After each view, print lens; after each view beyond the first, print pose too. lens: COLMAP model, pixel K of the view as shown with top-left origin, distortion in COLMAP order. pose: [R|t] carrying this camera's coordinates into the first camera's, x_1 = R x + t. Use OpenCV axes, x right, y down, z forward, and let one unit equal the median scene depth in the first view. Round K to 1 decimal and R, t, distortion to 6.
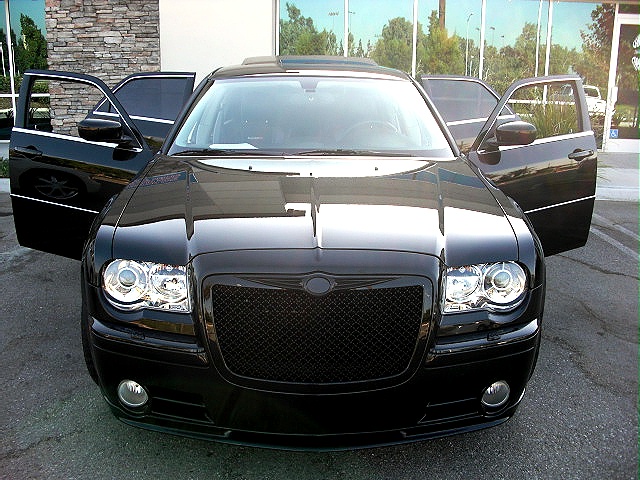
lens RADIAL K [[614.0, 0, 320.0], [0, 614.0, 240.0], [0, 0, 1]] dist [-0.202258, 0.182068]
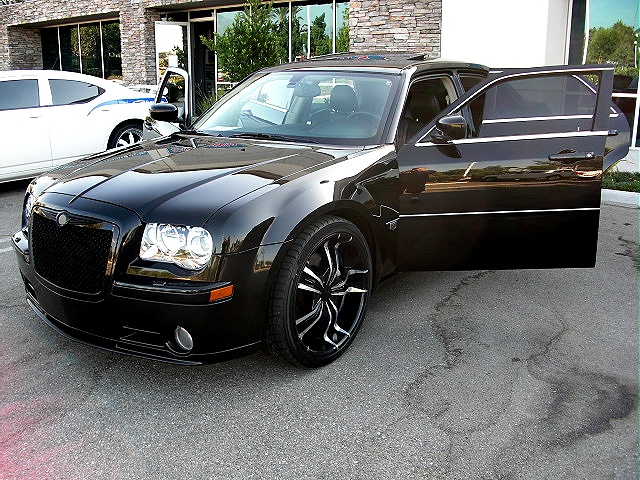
lens RADIAL K [[614.0, 0, 320.0], [0, 614.0, 240.0], [0, 0, 1]] dist [-0.202258, 0.182068]
pose [[0.809019, 0.144902, -0.569642, 0.209857], [-0.139295, 0.988794, 0.053693, -0.007254], [0.571039, 0.035909, 0.820137, 0.027398]]
